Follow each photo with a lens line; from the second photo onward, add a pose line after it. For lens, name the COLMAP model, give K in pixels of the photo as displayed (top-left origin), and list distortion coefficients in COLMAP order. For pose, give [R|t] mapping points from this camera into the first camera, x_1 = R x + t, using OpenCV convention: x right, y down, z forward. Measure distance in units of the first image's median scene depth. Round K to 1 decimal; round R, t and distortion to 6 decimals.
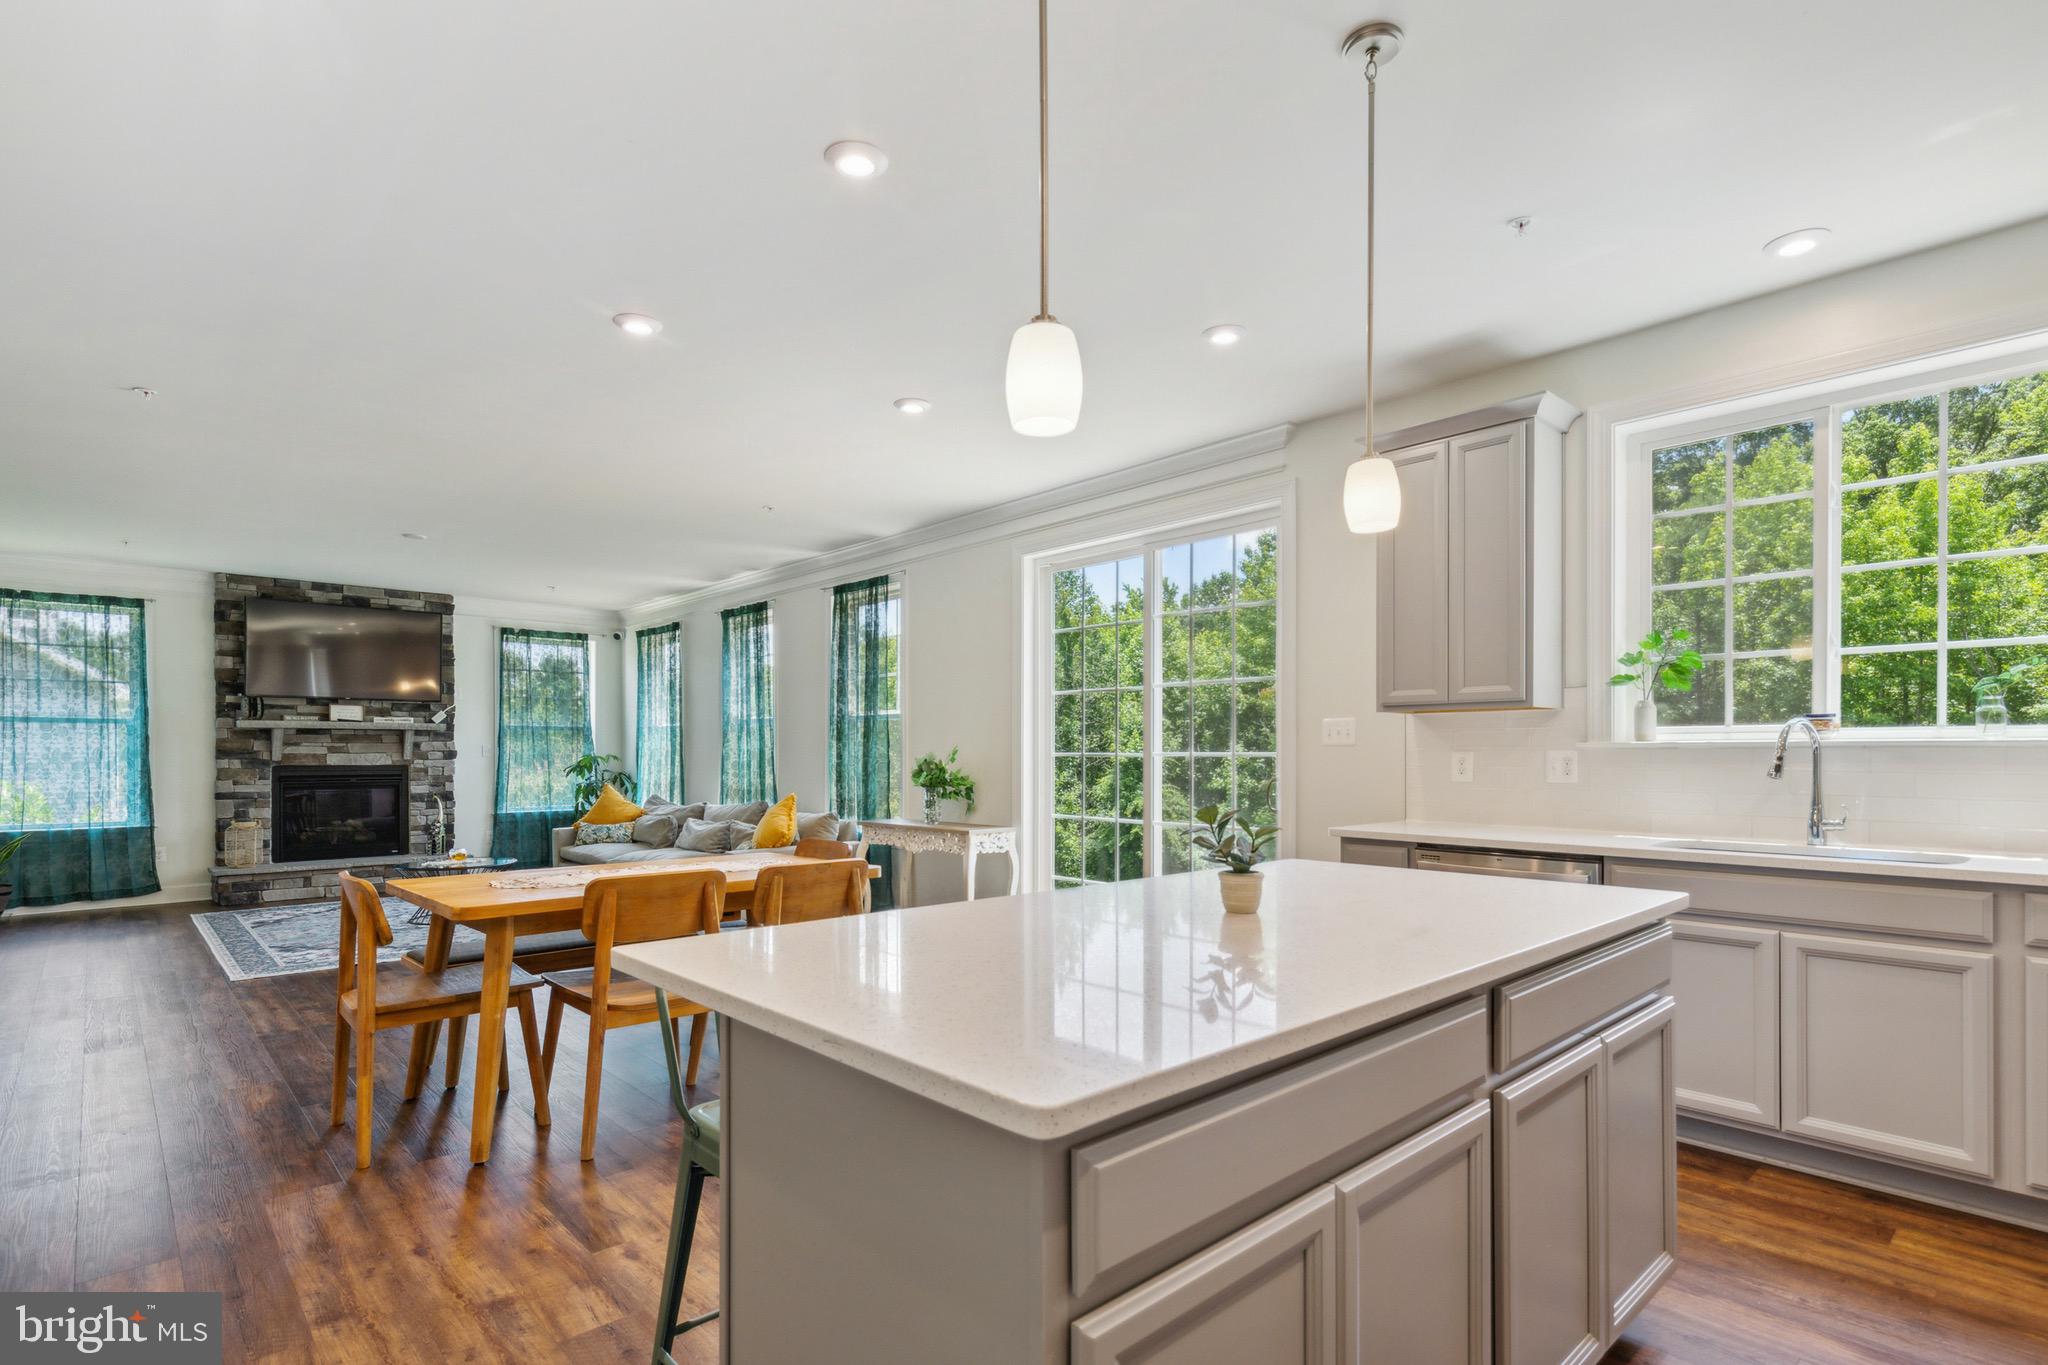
lens RADIAL K [[990.3, 0, 1017.1], [0, 990.3, 755.5], [0, 0, 1]] dist [0.007413, 0.006864]
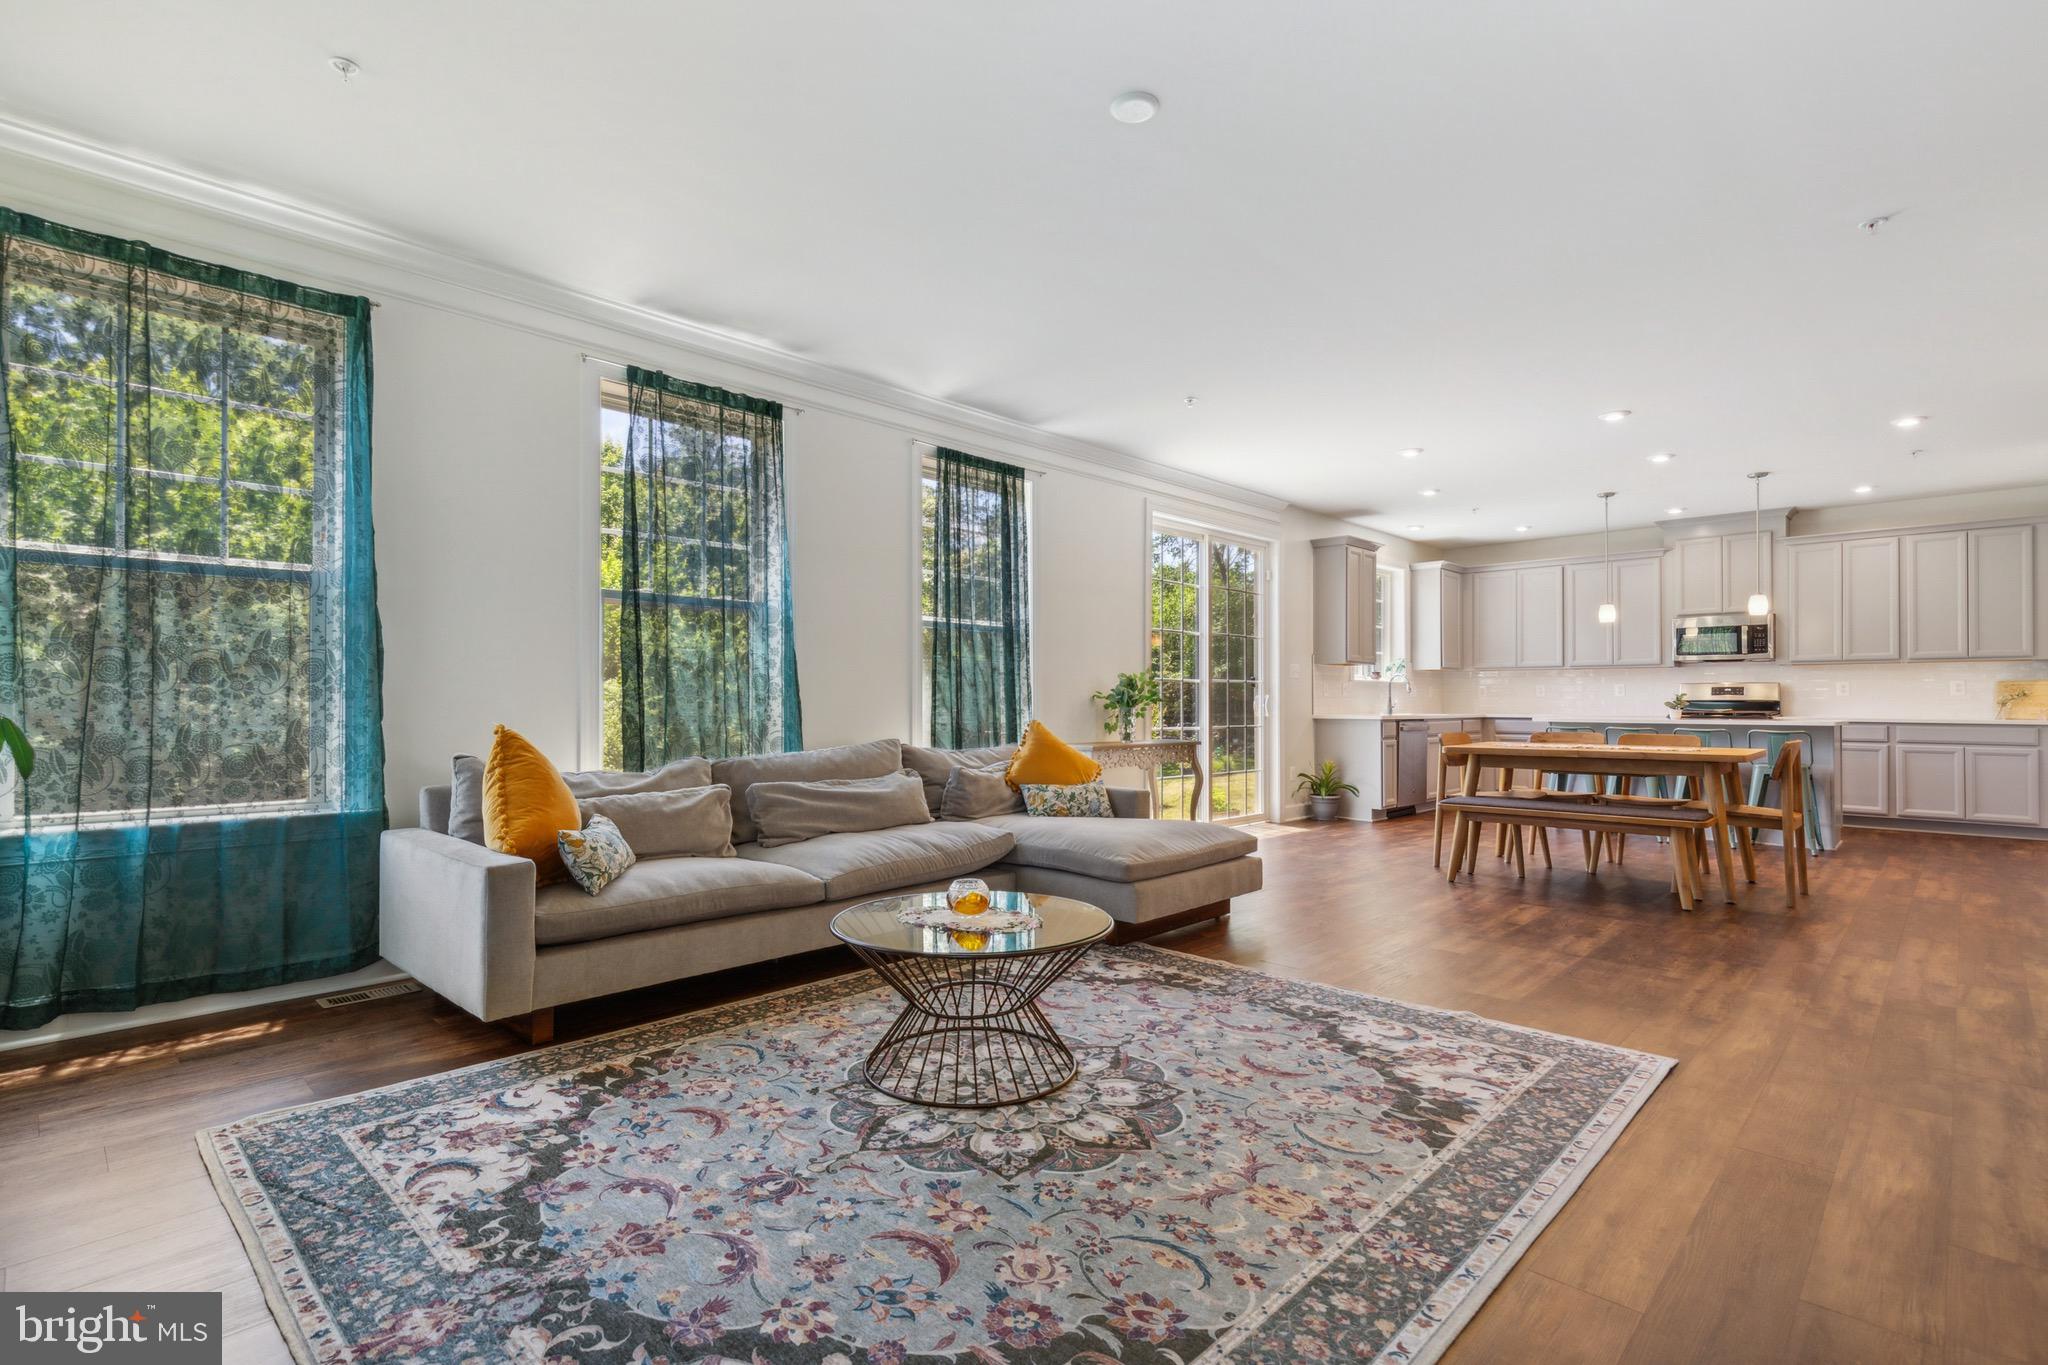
lens RADIAL K [[955.9, 0, 1014.4], [0, 955.9, 694.4], [0, 0, 1]] dist [0.013898, -0.003465]
pose [[-0.044174, 0.009562, 0.998978, -0.822433], [-0.000575, 0.999954, -0.009597, 0.021613], [-0.999024, -0.000999, -0.044166, 0.879230]]
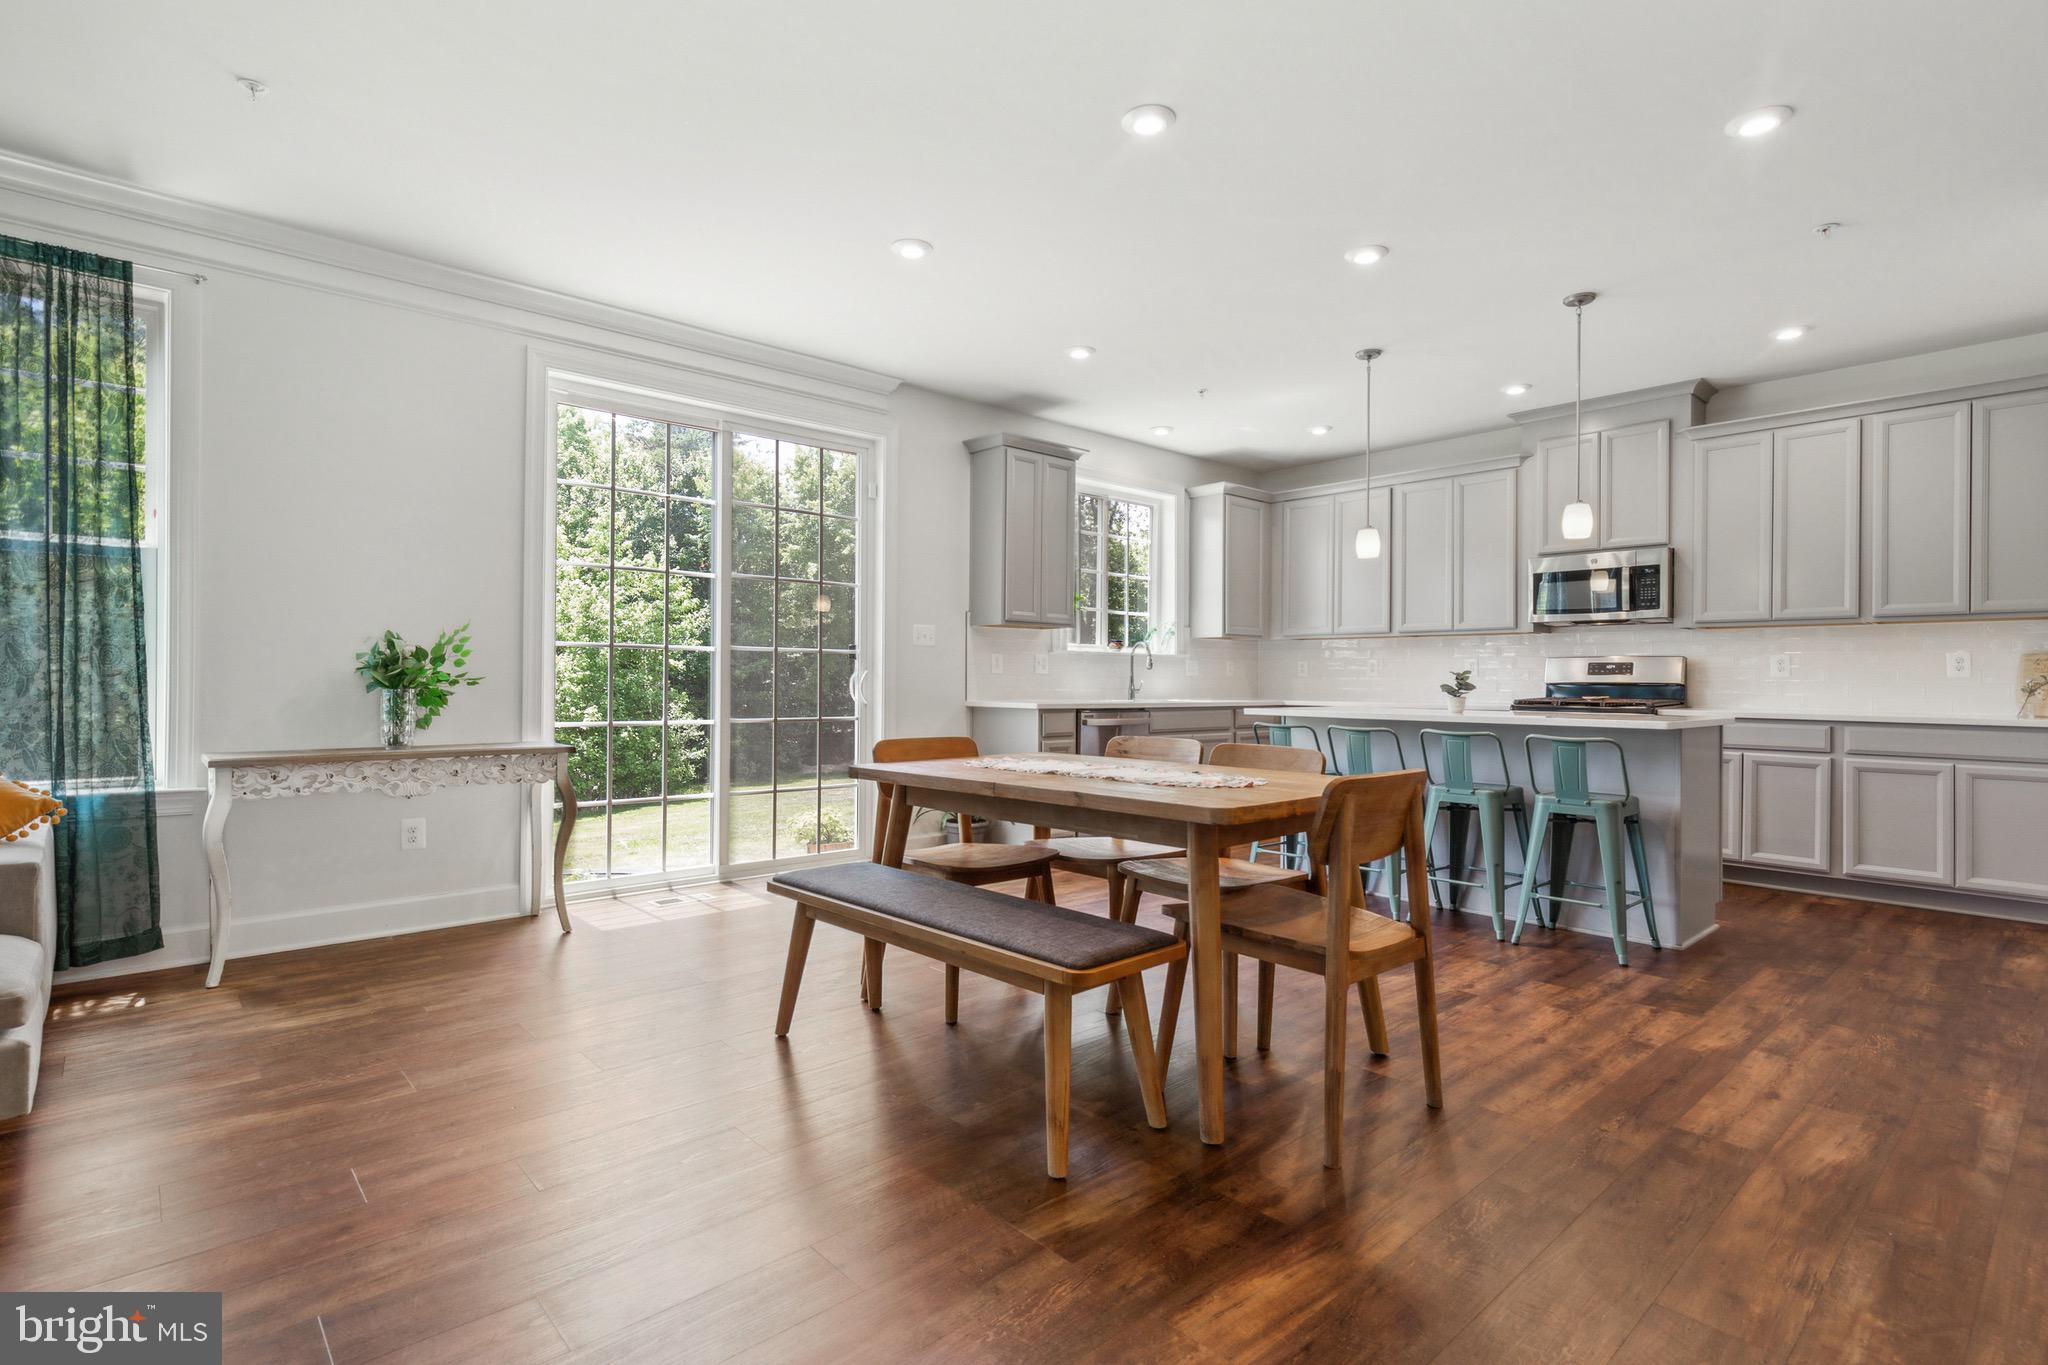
lens RADIAL K [[981.2, 0, 1018.4], [0, 981.2, 677.1], [0, 0, 1]] dist [0.015128, -0.003040]
pose [[0.017162, 0.005241, 0.999839, -0.516988], [-0.006459, 0.999966, -0.005130, 0.019602], [-0.999832, -0.006370, 0.017196, 0.462304]]
